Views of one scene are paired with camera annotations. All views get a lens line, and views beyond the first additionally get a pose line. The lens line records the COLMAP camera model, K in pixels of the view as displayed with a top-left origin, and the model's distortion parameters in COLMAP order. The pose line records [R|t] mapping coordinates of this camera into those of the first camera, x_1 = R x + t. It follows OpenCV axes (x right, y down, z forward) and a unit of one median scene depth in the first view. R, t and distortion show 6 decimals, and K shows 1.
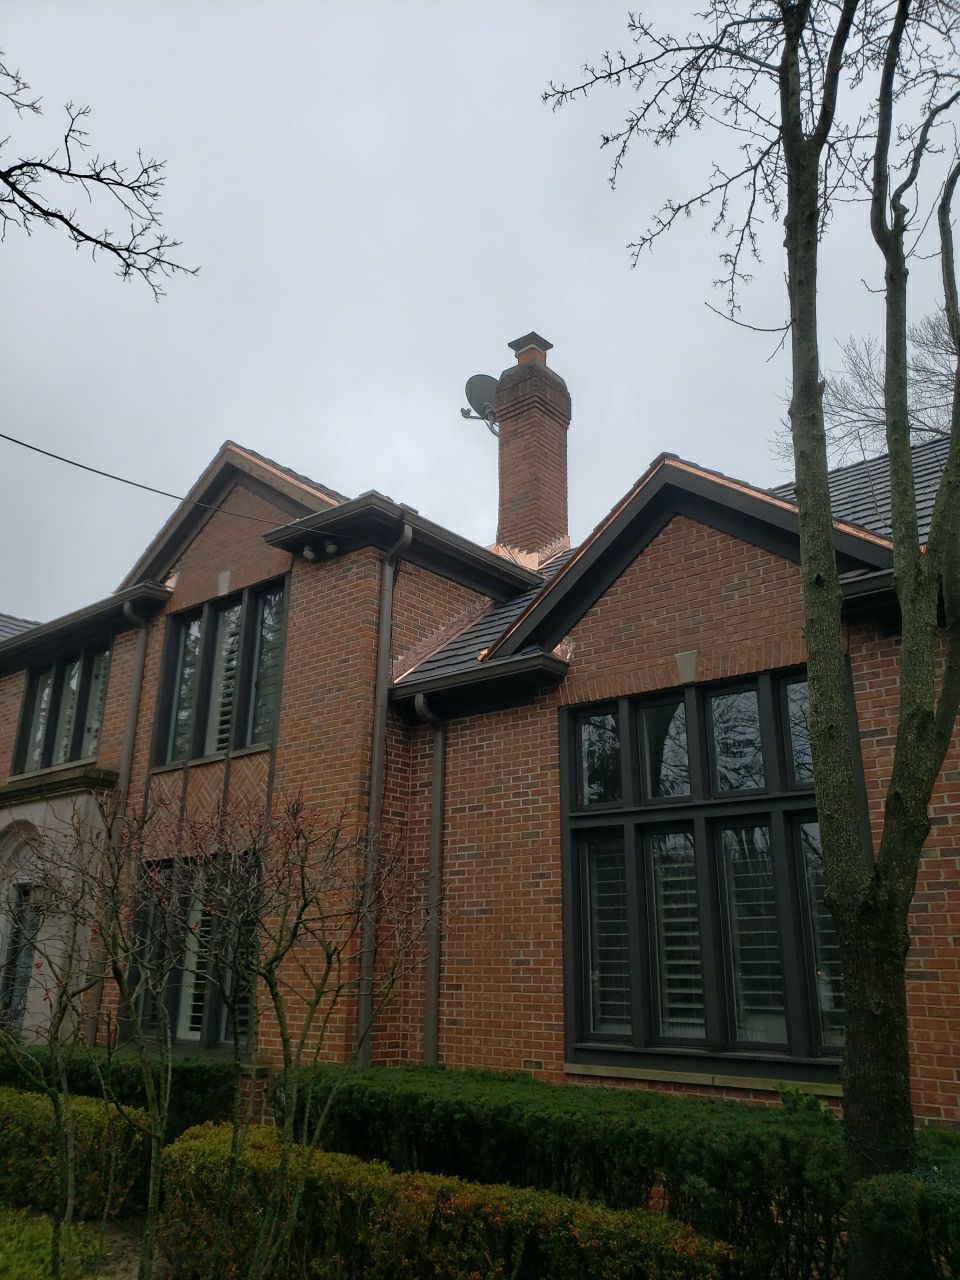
lens RADIAL K [[997.3, 0, 484.0], [0, 997.3, 612.0], [0, 0, 1]] dist [0.066336, -0.002270]
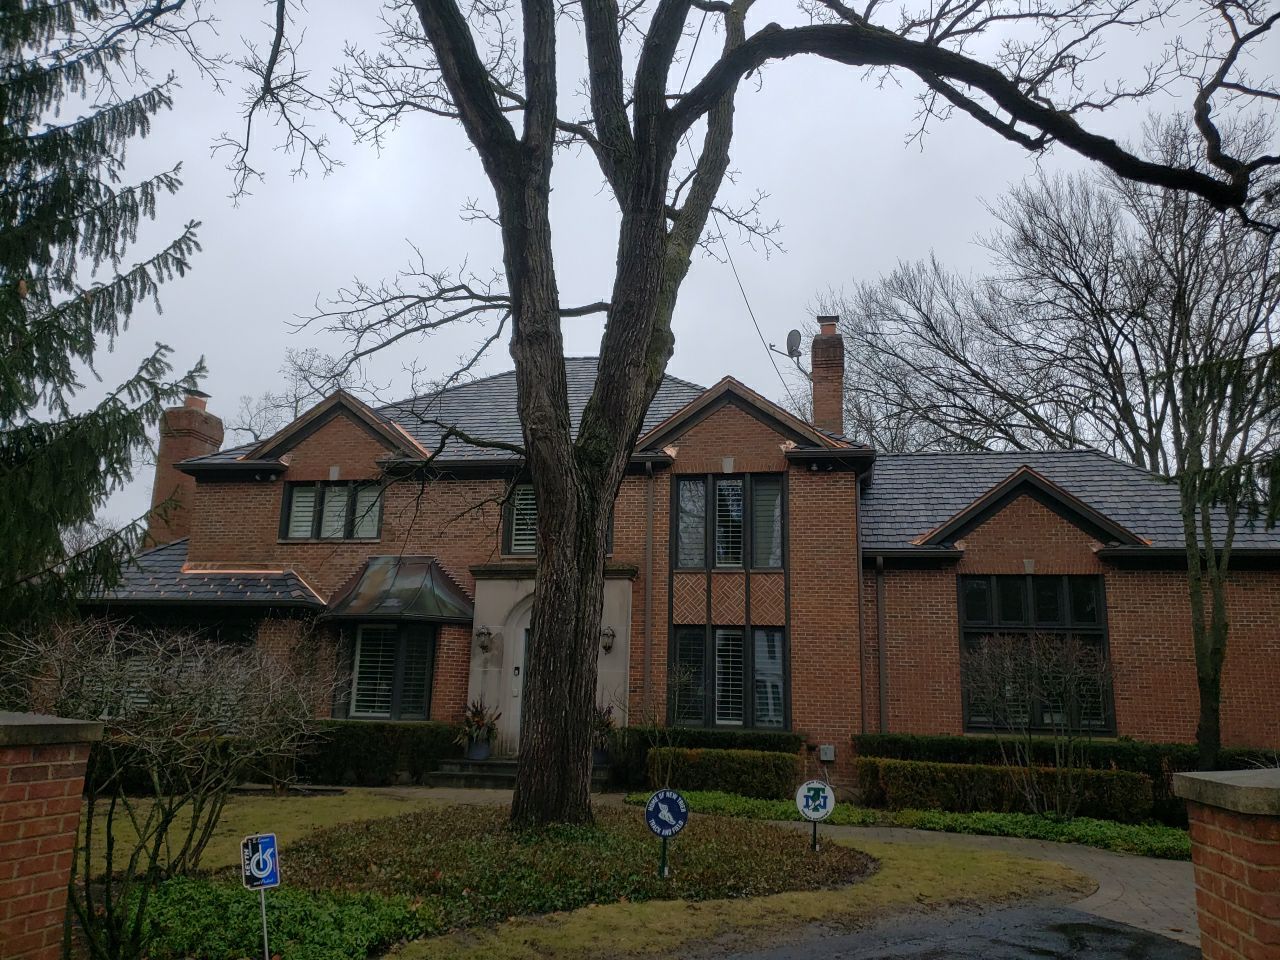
lens RADIAL K [[997.3, 0, 640.0], [0, 997.3, 480.0], [0, 0, 1]] dist [0.066336, -0.002270]
pose [[0.878456, 0.123849, 0.461493, -1.535105], [-0.181267, 0.980006, 0.082044, -0.152786], [-0.442105, -0.155725, 0.883342, -0.548142]]
